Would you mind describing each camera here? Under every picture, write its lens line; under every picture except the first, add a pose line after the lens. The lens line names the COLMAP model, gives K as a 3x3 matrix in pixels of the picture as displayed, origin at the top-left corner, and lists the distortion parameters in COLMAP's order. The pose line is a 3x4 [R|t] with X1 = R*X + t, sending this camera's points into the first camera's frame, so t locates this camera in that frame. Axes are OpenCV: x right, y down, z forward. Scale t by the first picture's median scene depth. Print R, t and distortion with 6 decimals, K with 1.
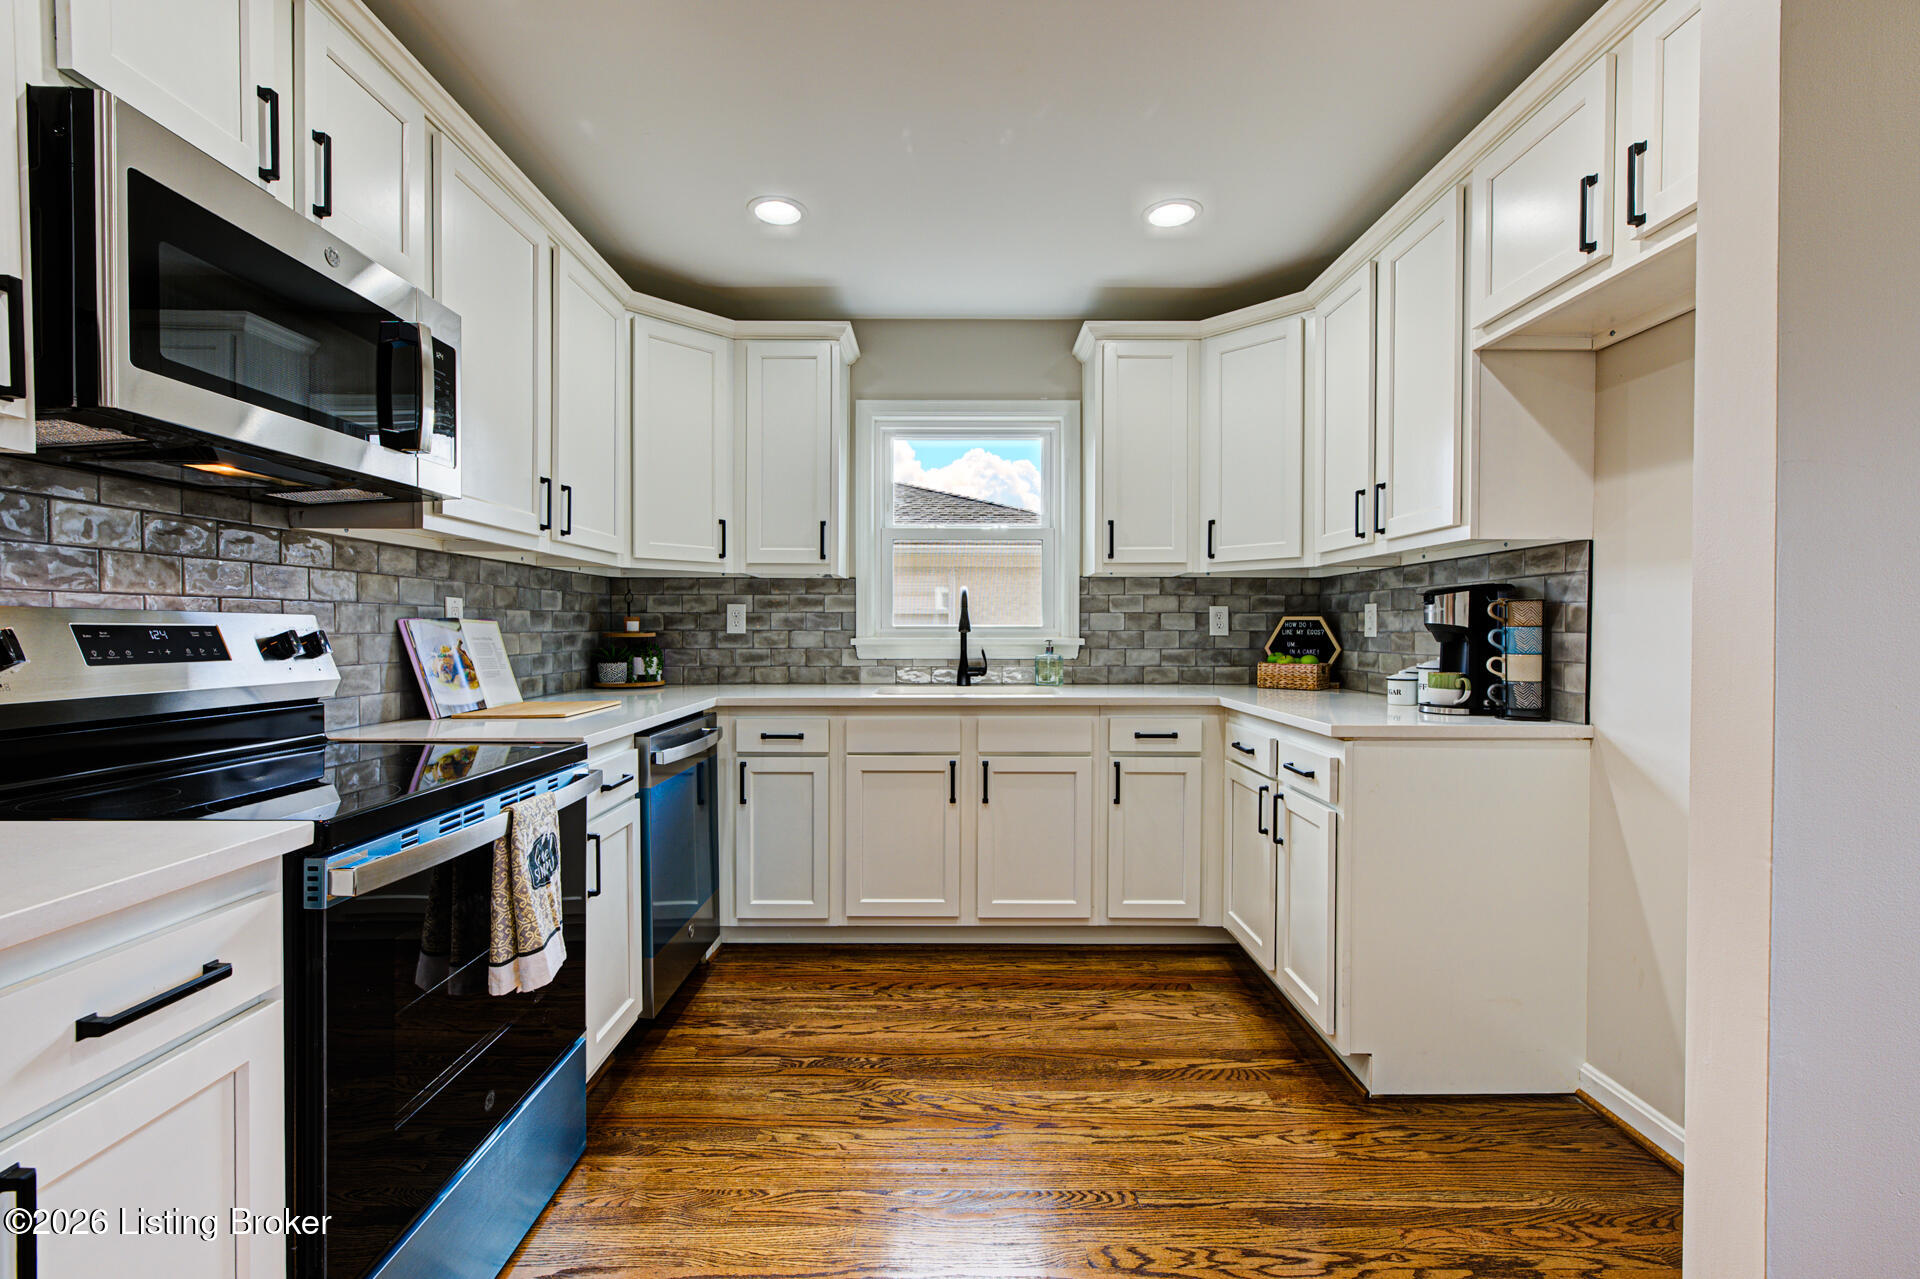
lens RADIAL K [[827.9, 0, 957.5], [0, 827.9, 641.2], [0, 0, 1]] dist [-0.000343, -0.000470]
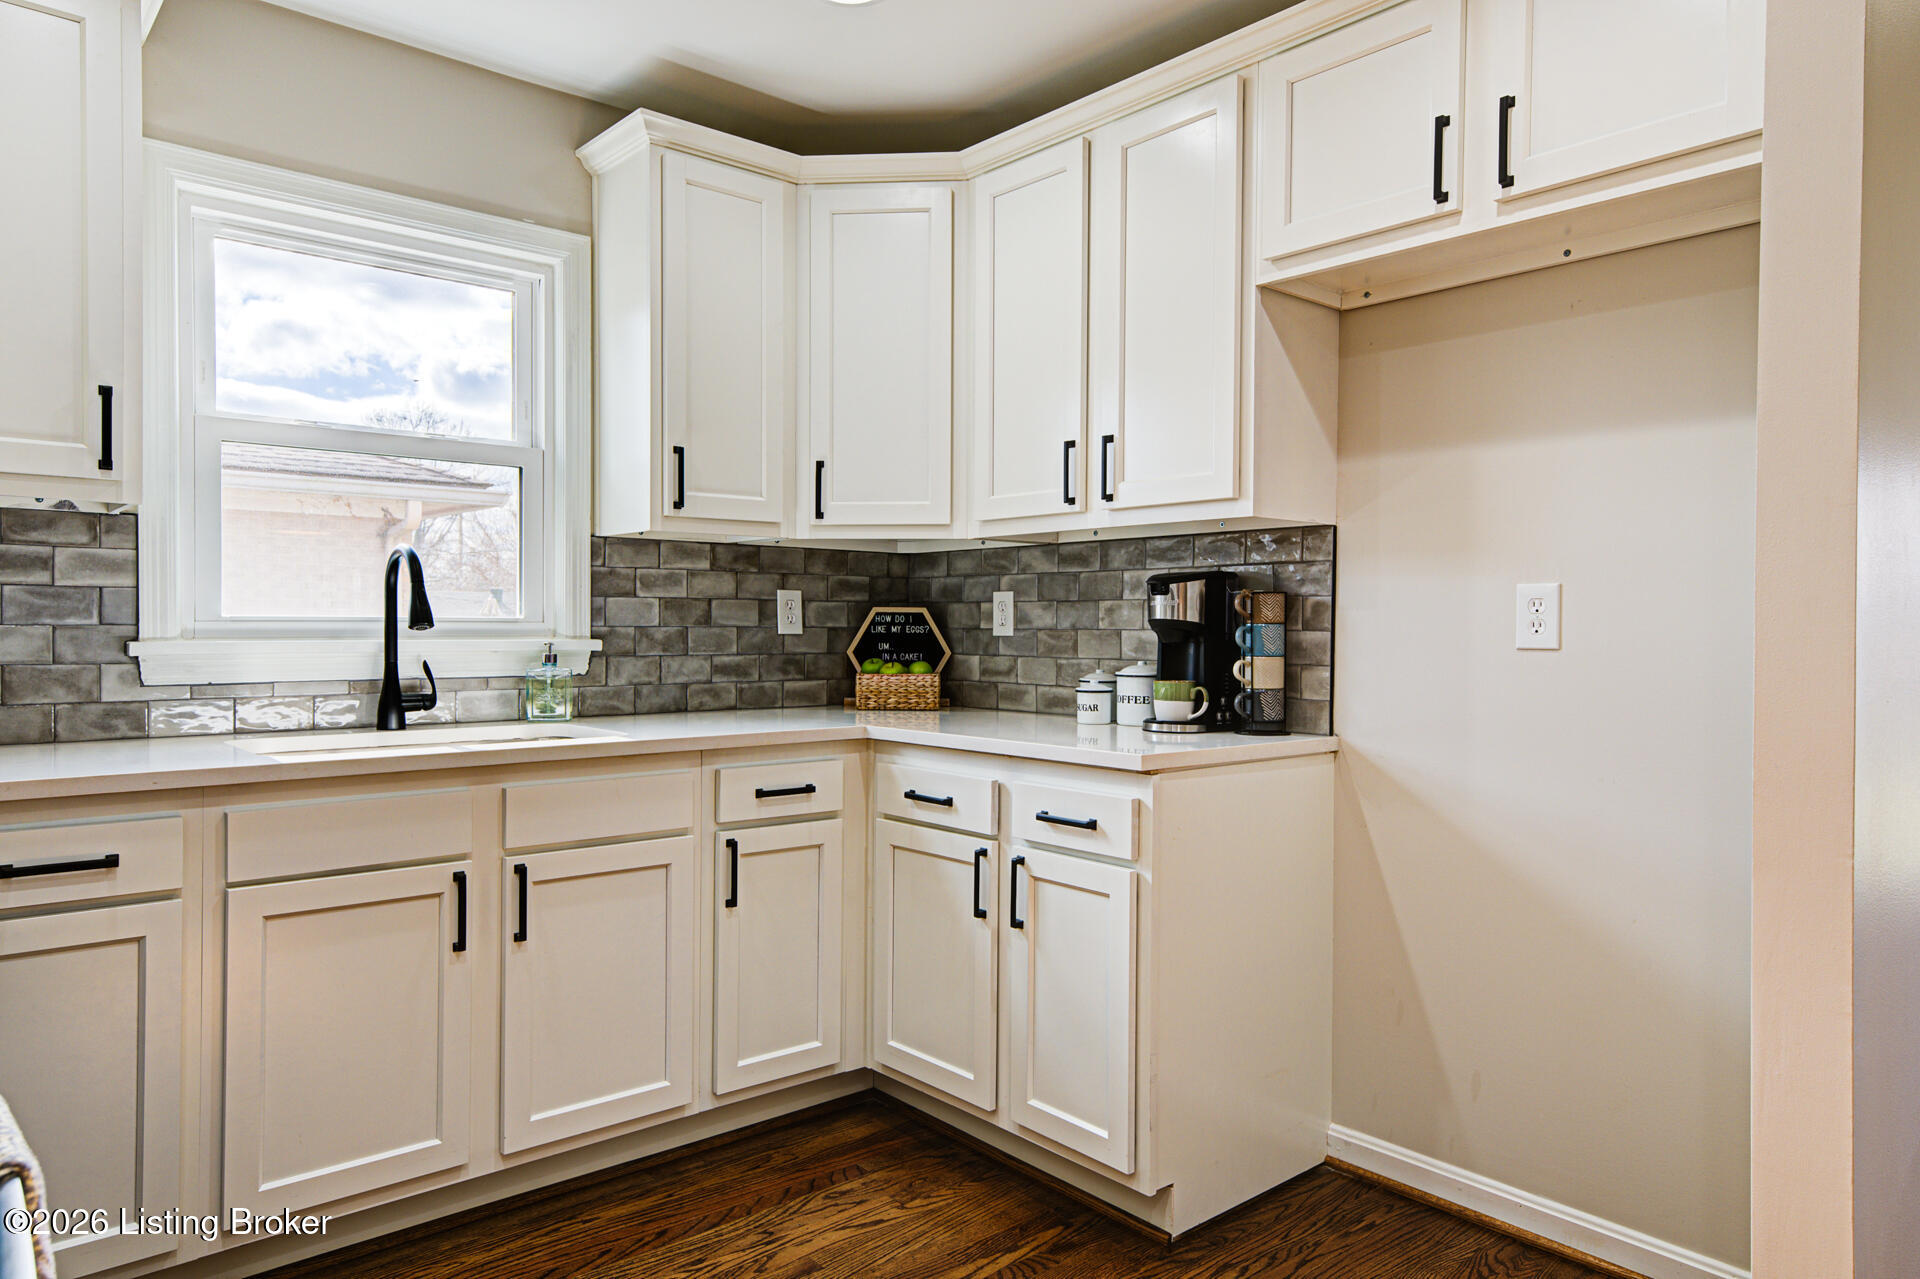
lens RADIAL K [[1251.7, 0, 960.8], [0, 1251.7, 637.9], [0, 0, 1]] dist [0.020616, 0.002734]
pose [[0.757457, -0.004434, 0.652870, -0.289843], [0.005939, 0.999982, -0.000099, -0.003527], [-0.652858, 0.003953, 0.757470, 0.179095]]
